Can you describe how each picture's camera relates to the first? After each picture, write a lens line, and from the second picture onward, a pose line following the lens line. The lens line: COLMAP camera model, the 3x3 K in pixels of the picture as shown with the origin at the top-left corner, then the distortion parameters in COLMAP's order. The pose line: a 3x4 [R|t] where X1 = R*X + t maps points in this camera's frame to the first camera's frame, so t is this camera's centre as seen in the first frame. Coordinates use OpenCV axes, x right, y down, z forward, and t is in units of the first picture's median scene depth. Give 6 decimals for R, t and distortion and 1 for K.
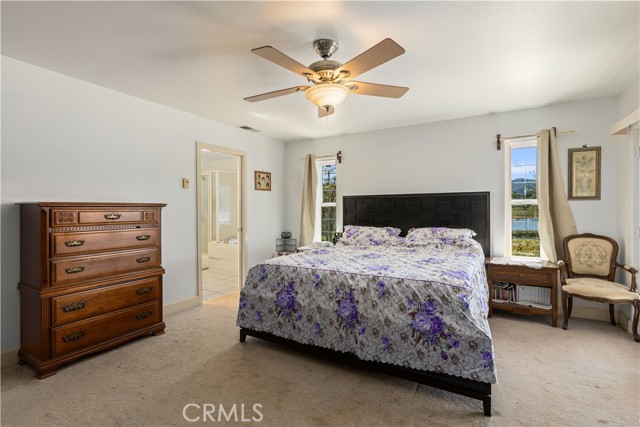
lens RADIAL K [[299.7, 0, 324.0], [0, 299.7, 209.9], [0, 0, 1]] dist [-0.000820, -0.001326]
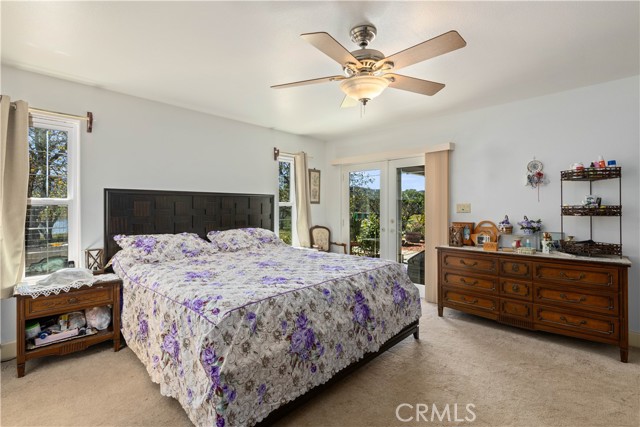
lens RADIAL K [[299.7, 0, 324.0], [0, 299.7, 209.9], [0, 0, 1]] dist [-0.000820, -0.001326]
pose [[0.229780, -0.000088, 0.973243, -0.672857], [0.002182, 0.999998, -0.000425, -0.001602], [-0.973240, 0.002221, 0.229780, 0.665060]]
